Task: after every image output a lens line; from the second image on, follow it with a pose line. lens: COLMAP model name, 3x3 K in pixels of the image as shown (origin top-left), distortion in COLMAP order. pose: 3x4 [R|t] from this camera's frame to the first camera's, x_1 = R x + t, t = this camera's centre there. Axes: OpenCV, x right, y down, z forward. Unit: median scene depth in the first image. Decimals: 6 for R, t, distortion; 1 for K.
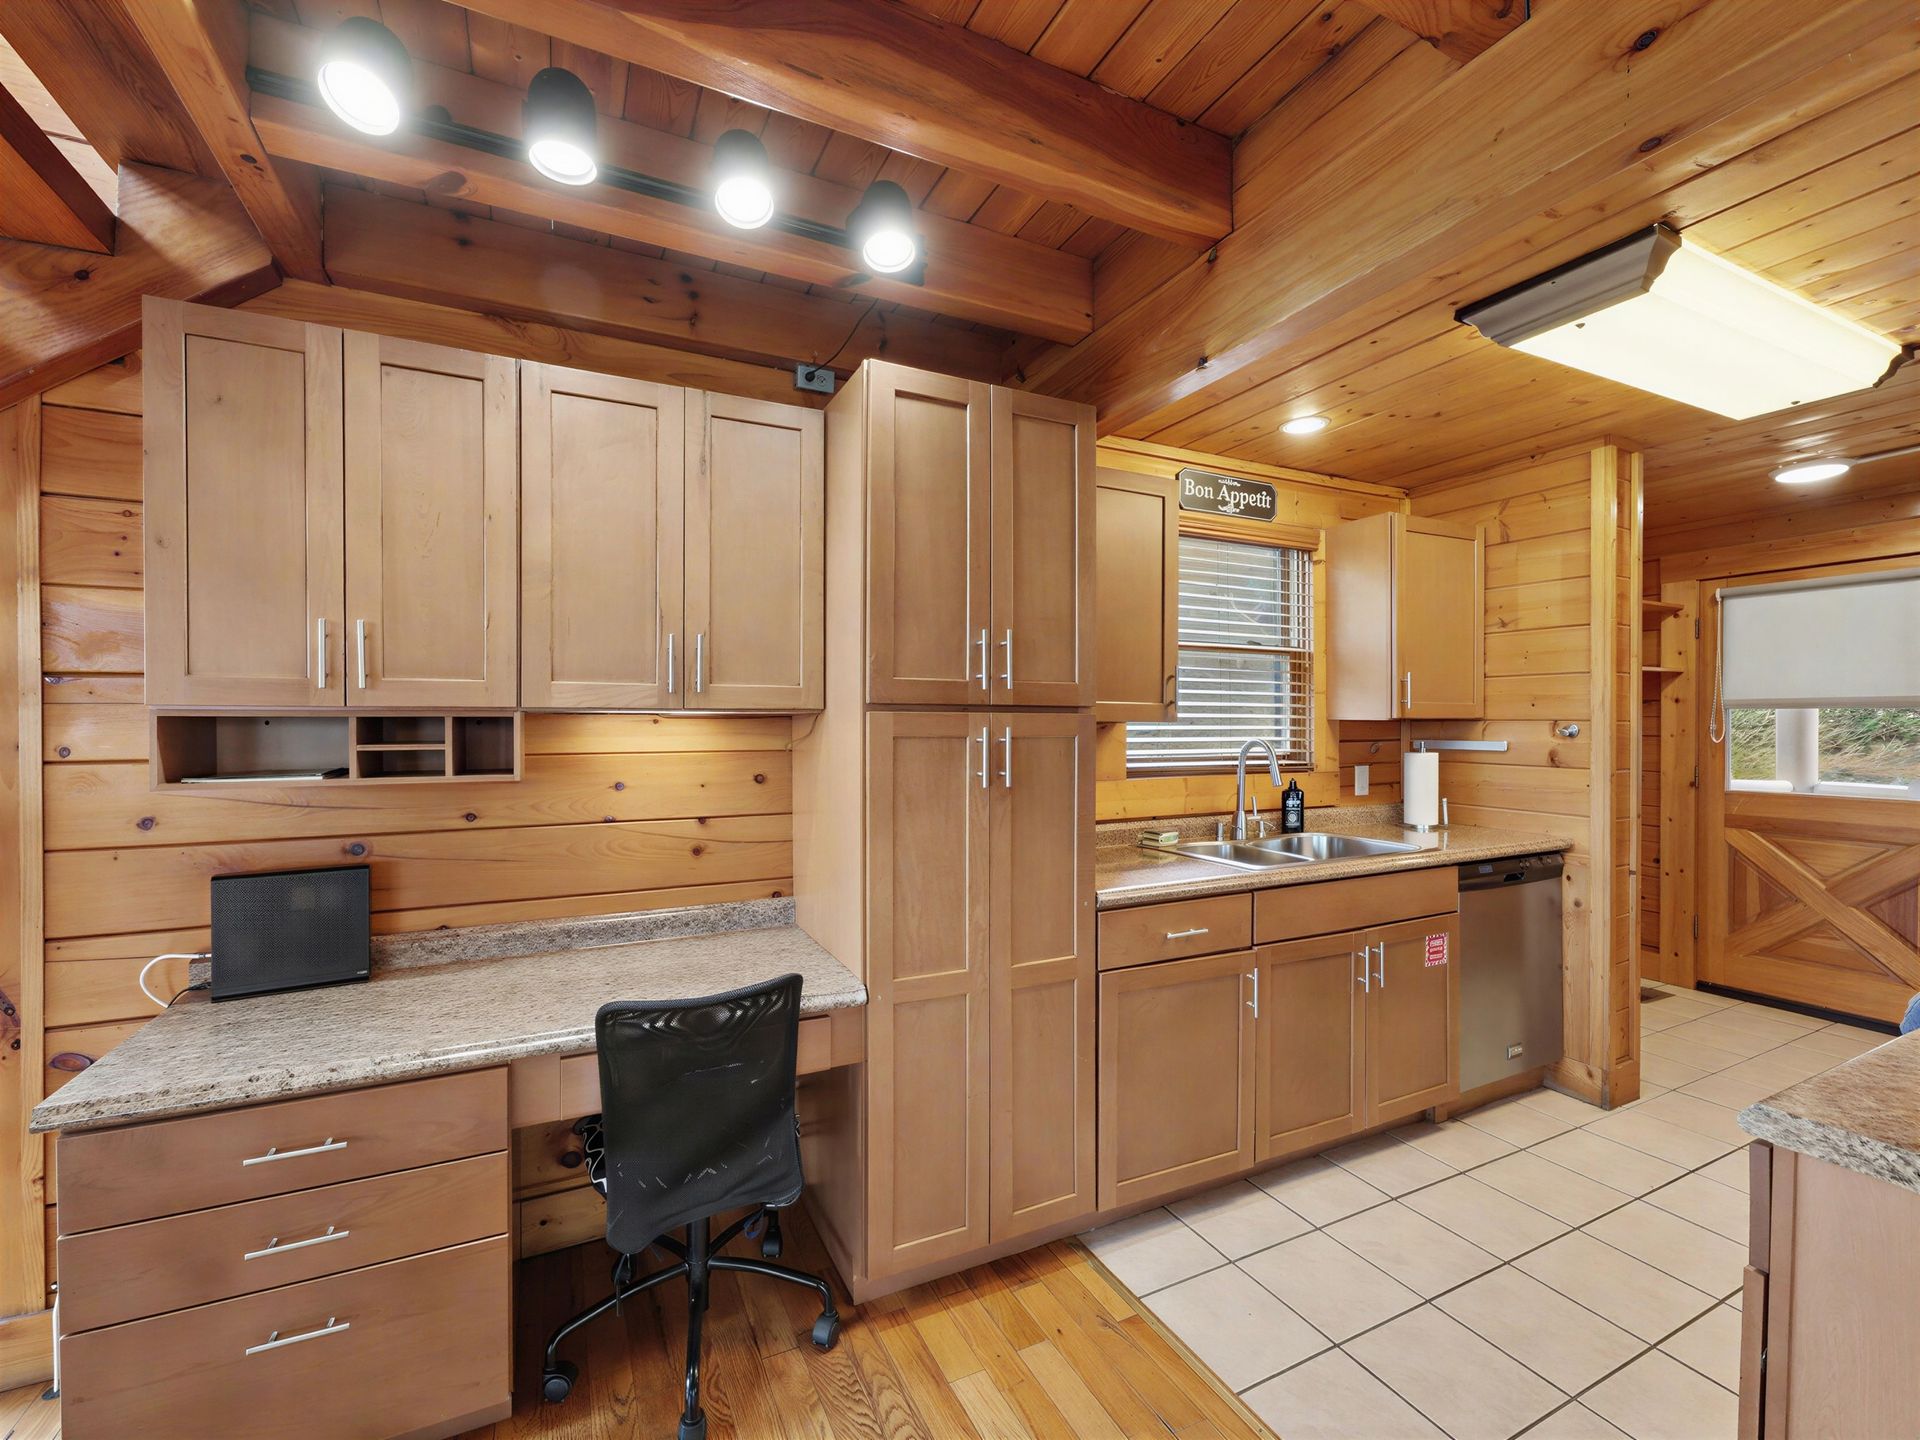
lens RADIAL K [[819.5, 0, 959.9], [0, 819.5, 729.3], [0, 0, 1]] dist [0.001151, 0.000848]
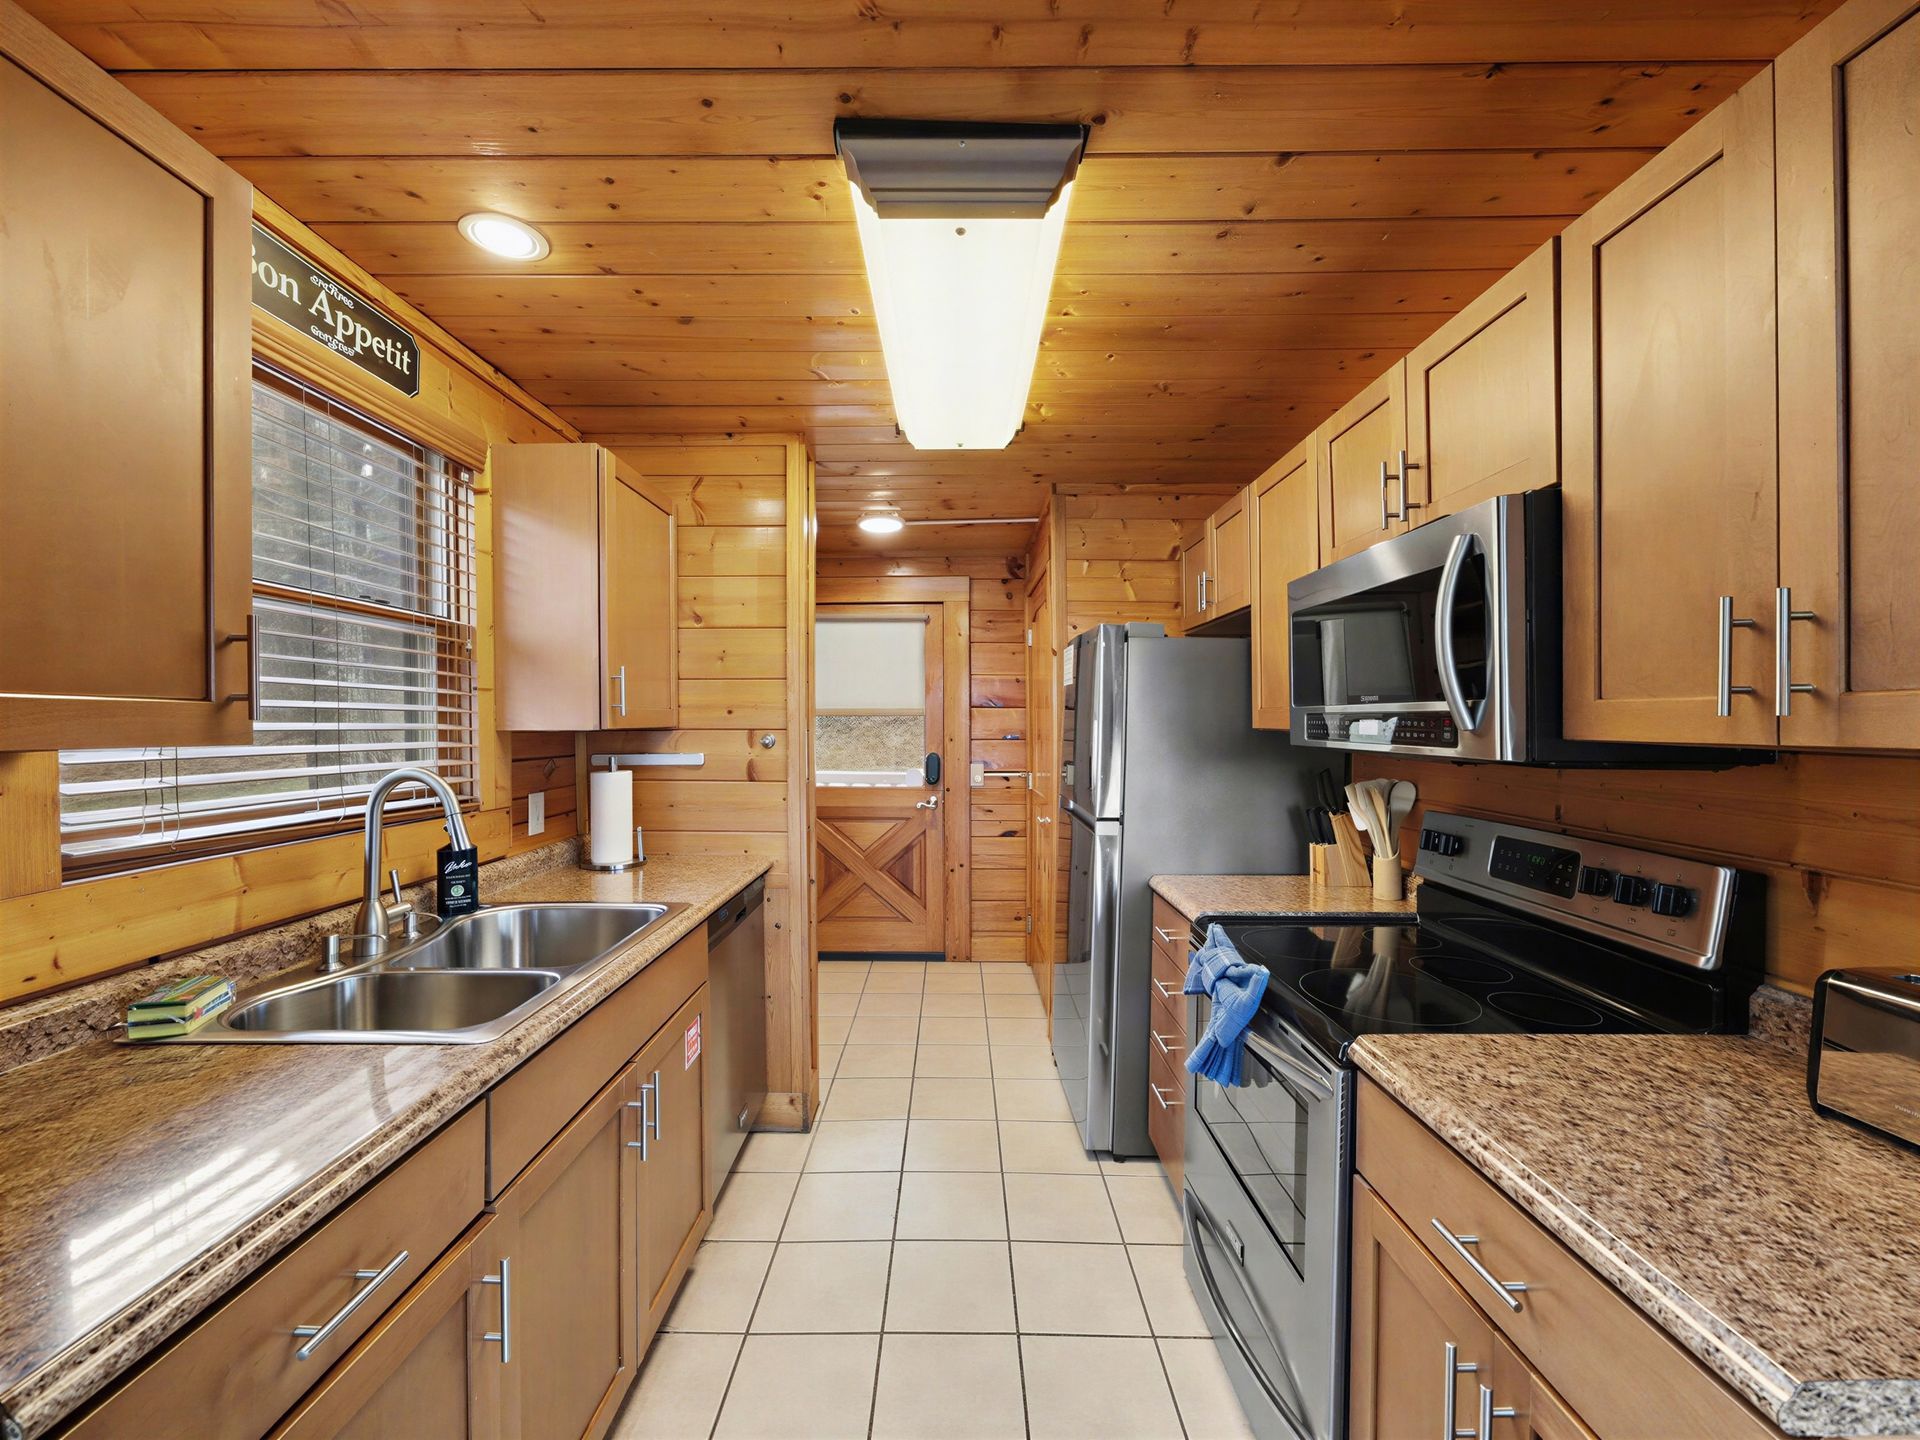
lens RADIAL K [[767.0, 0, 955.3], [0, 767.0, 726.3], [0, 0, 1]] dist [0.003259, 0.000506]
pose [[0.446156, -0.004357, 0.894945, 0.055959], [0.010024, 0.999950, -0.000130, -0.011530], [-0.894899, 0.009029, 0.446177, 0.400018]]
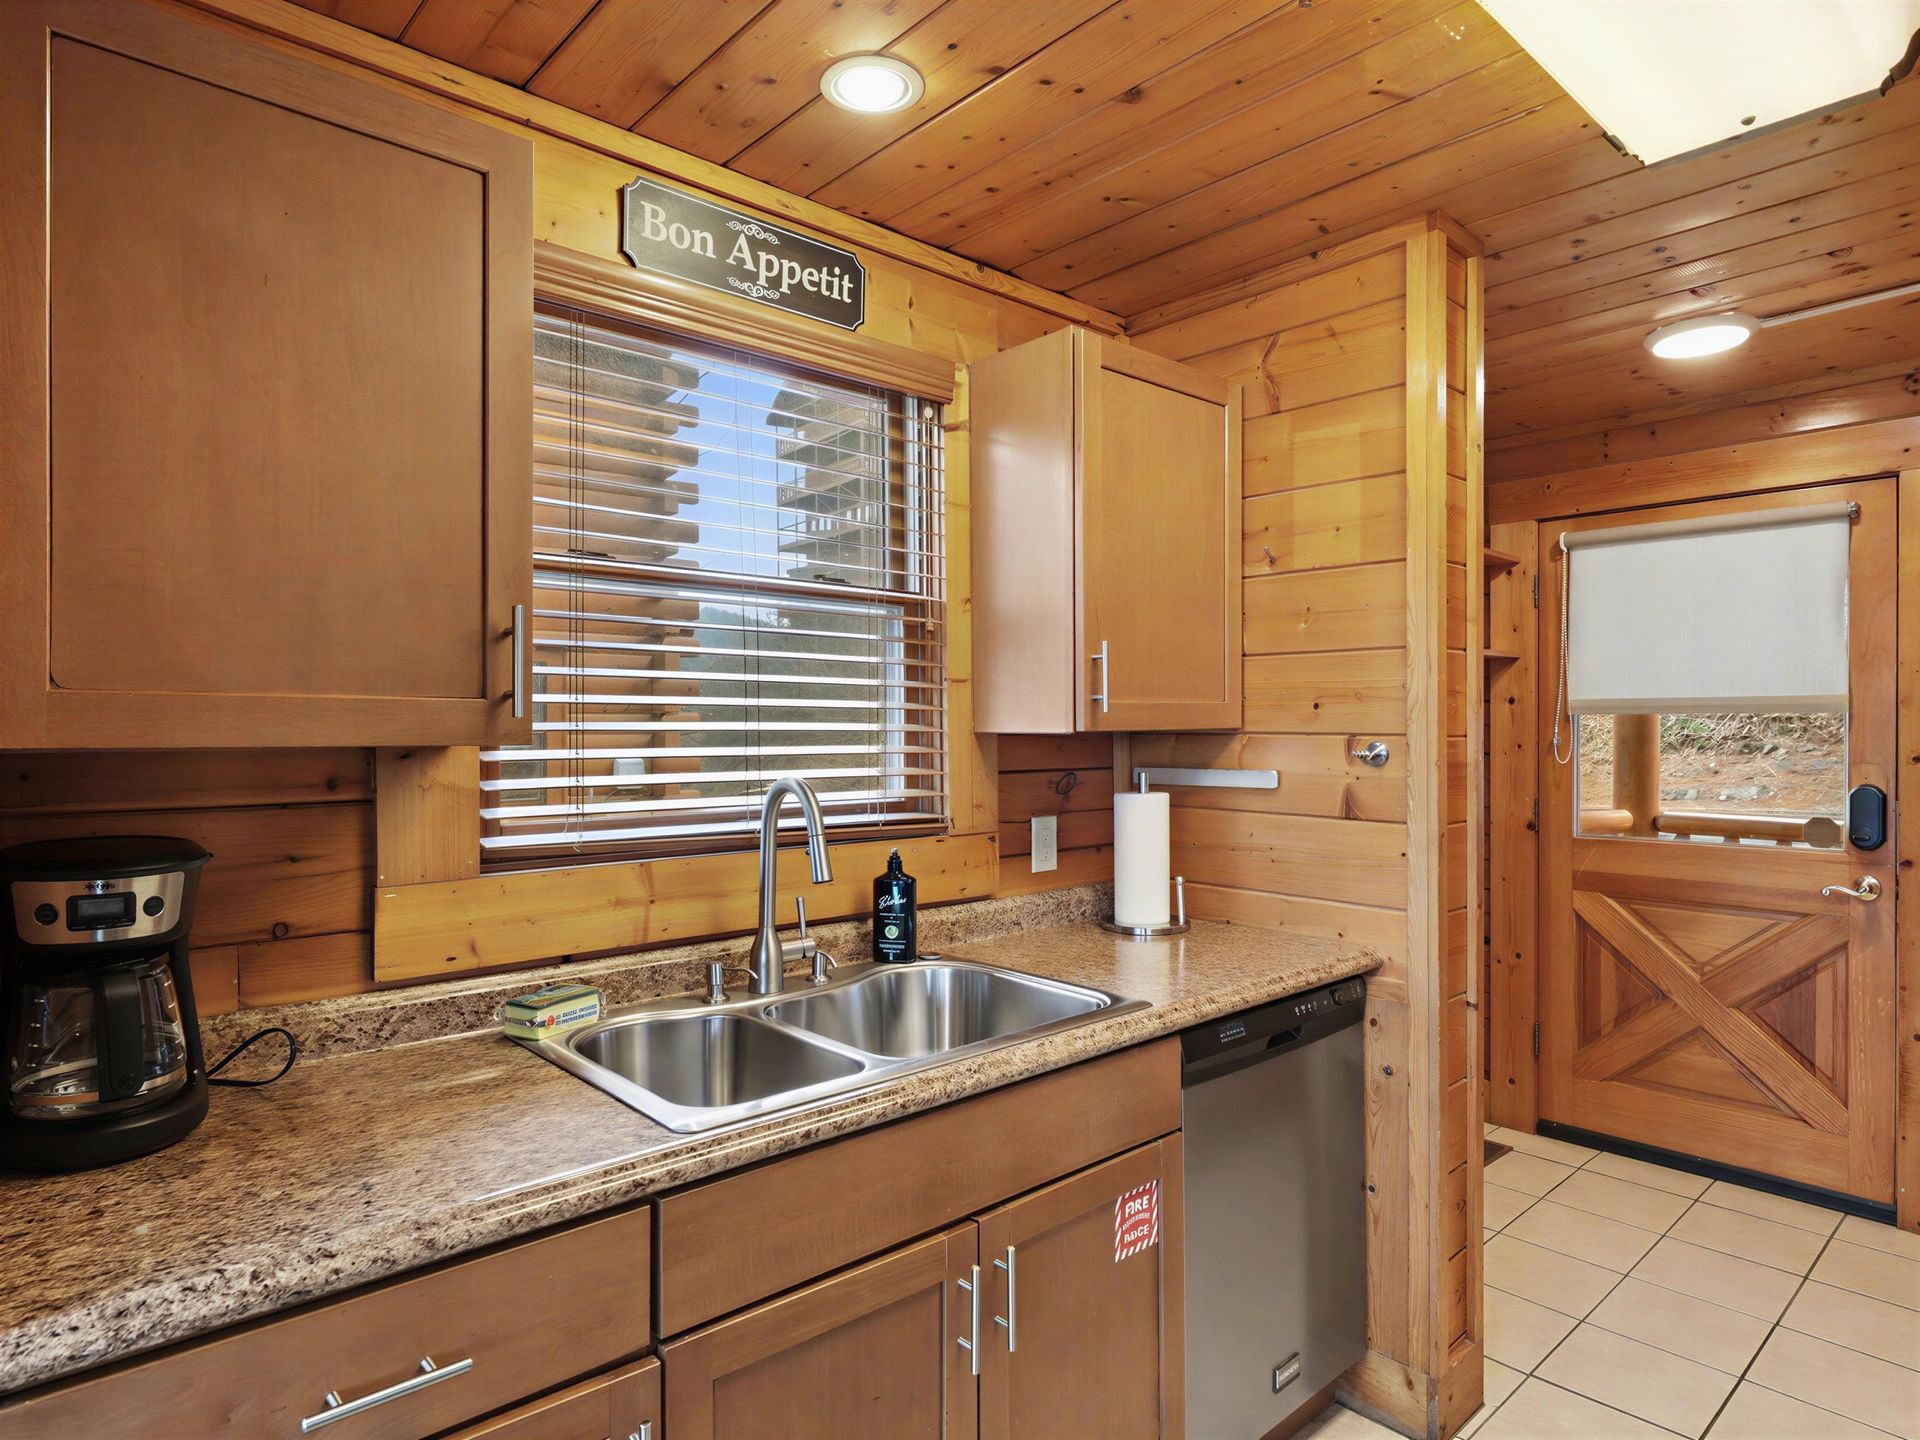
lens RADIAL K [[1098.7, 0, 955.7], [0, 1098.7, 734.1], [0, 0, 1]] dist [0.006337, -0.004988]
pose [[0.961856, -0.002769, 0.273543, 0.257933], [0.003322, 0.999993, -0.001559, -0.010113], [-0.273537, 0.002409, 0.961859, 0.349154]]
